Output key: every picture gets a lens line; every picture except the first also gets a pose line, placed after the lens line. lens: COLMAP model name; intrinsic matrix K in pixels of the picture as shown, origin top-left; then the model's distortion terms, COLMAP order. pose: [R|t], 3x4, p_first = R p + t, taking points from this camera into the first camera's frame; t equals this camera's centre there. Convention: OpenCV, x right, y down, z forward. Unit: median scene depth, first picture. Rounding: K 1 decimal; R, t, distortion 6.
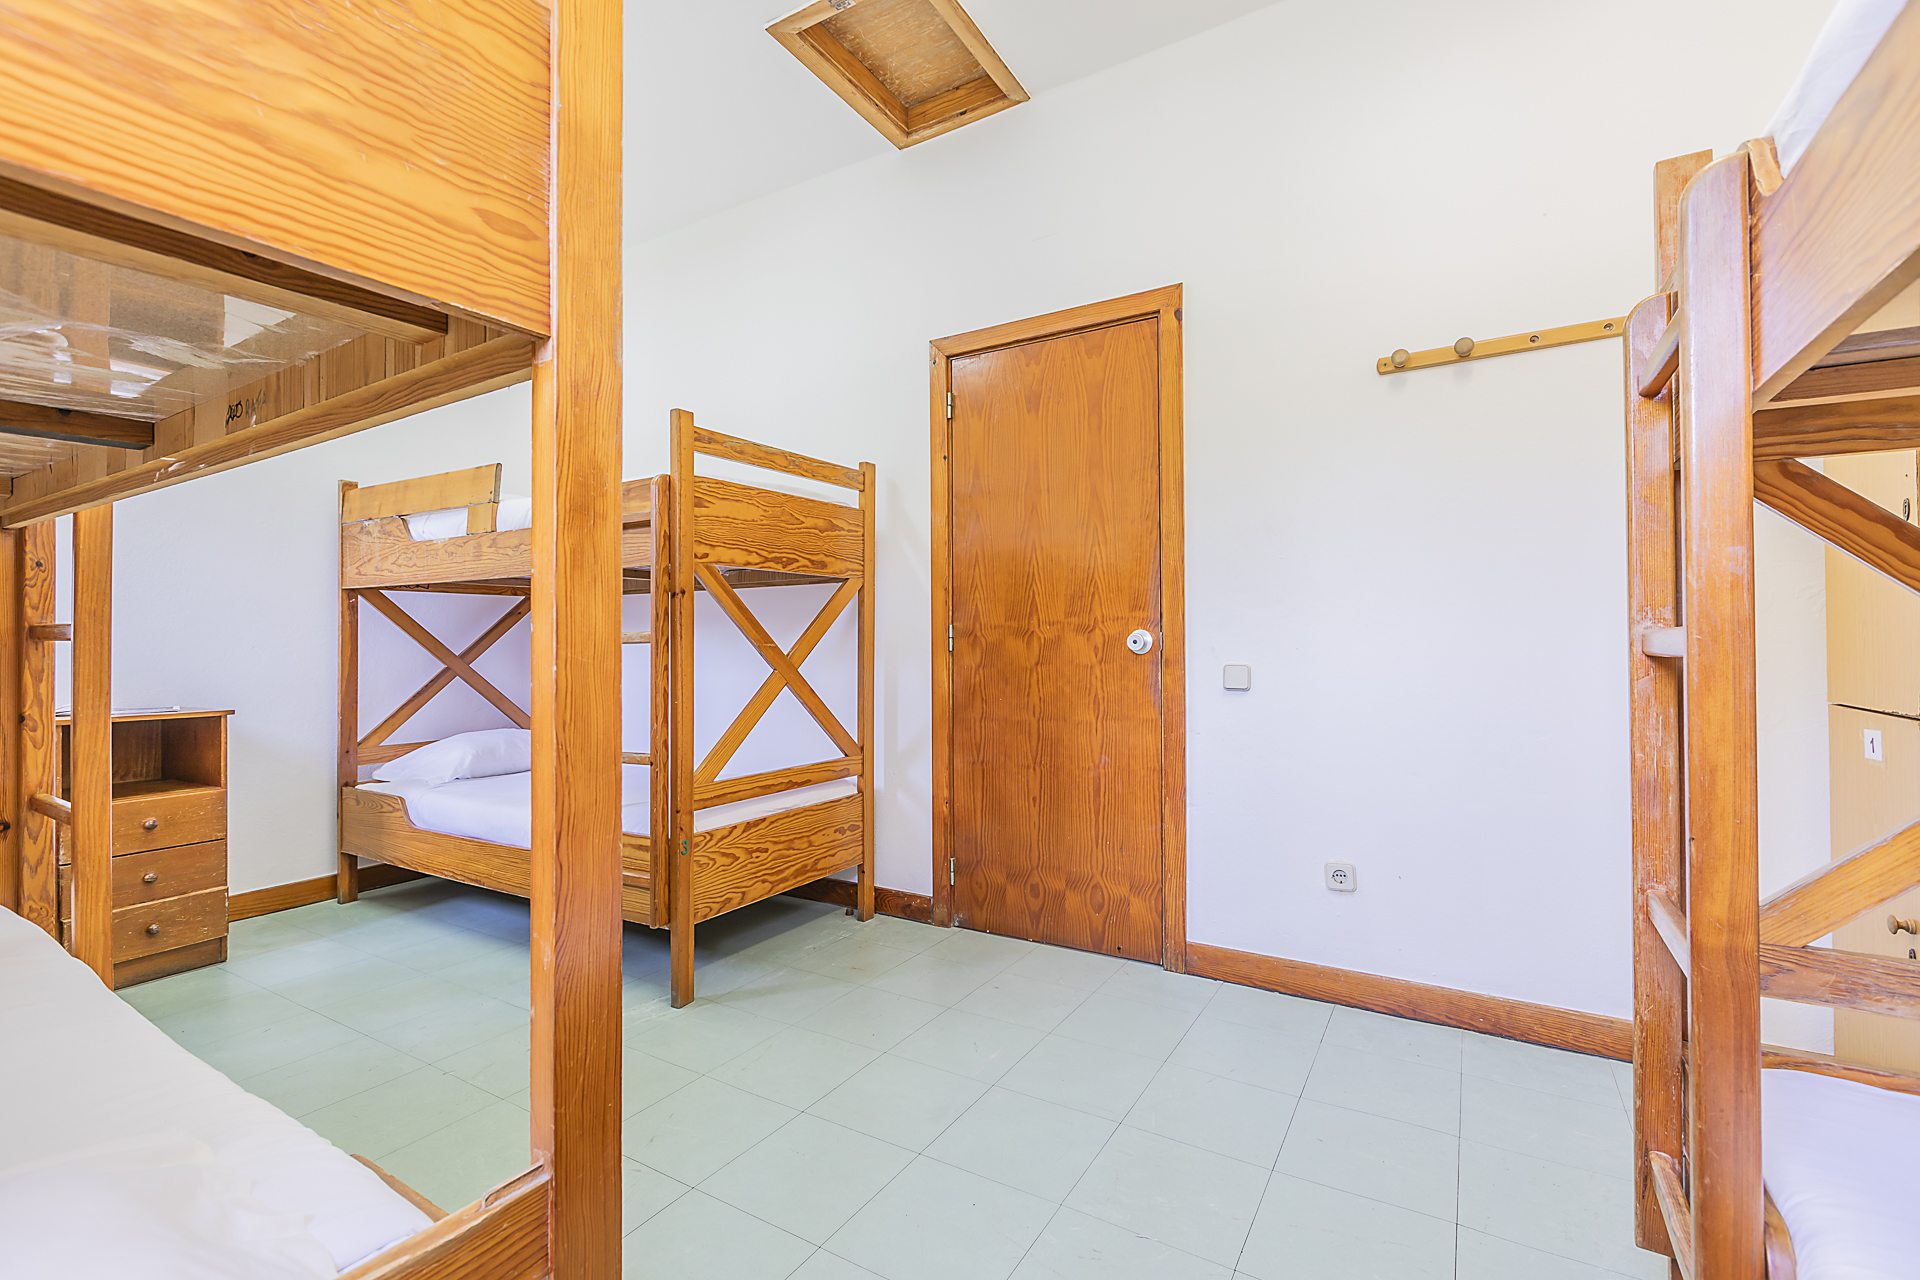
lens RADIAL K [[851.4, 0, 960.7], [0, 851.4, 635.2], [0, 0, 1]] dist [0.000736, -0.001246]
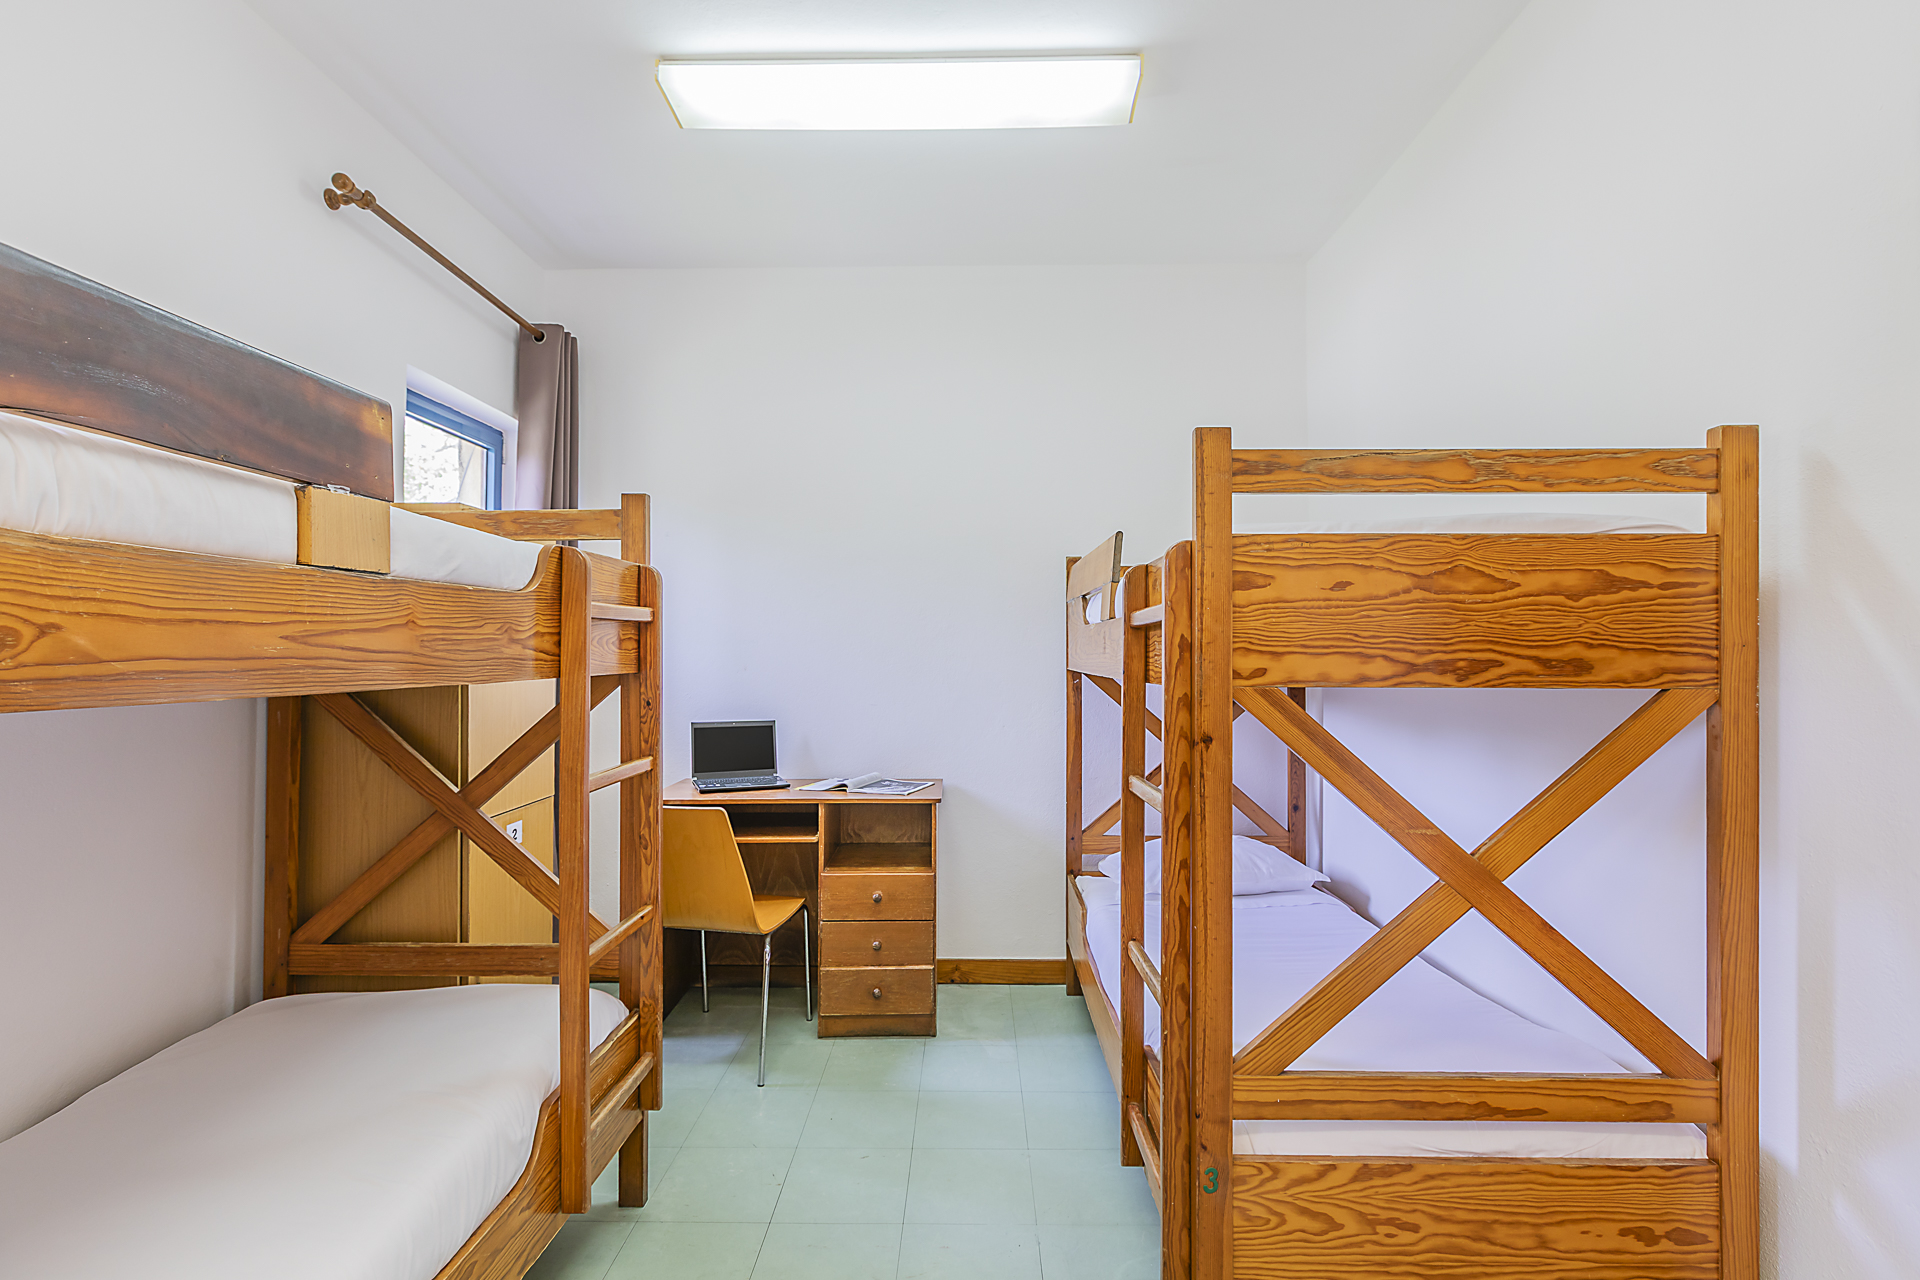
lens RADIAL K [[878.3, 0, 966.2], [0, 878.3, 640.2], [0, 0, 1]] dist [0.001804, -0.000720]
pose [[0.508525, -0.005652, -0.861028, 0.092890], [0.000774, 0.999981, -0.006108, -0.098872], [0.861047, 0.002440, 0.508520, 0.472629]]
